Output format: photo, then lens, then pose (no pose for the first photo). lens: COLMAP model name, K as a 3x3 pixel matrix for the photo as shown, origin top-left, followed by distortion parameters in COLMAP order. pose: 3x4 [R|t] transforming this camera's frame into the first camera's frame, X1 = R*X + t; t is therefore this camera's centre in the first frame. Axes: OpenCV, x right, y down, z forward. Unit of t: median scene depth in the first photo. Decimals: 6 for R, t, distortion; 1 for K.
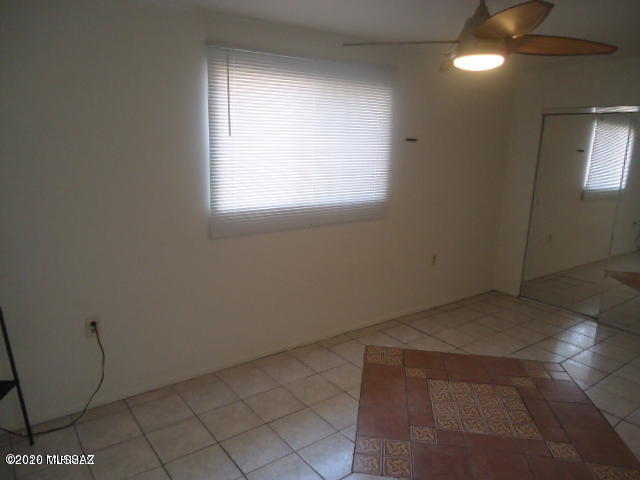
lens RADIAL K [[461.3, 0, 320.0], [0, 461.3, 240.0], [0, 0, 1]] dist [-0.021627, 0.001936]
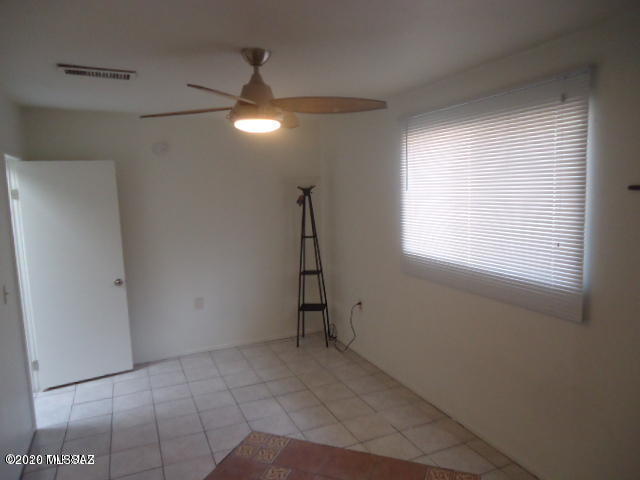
lens RADIAL K [[461.3, 0, 320.0], [0, 461.3, 240.0], [0, 0, 1]] dist [-0.021627, 0.001936]
pose [[-0.248658, 0.095678, -0.963854, 0.944597], [-0.182247, 0.972714, 0.143574, -0.212735], [0.951291, 0.211360, -0.224436, 0.991697]]
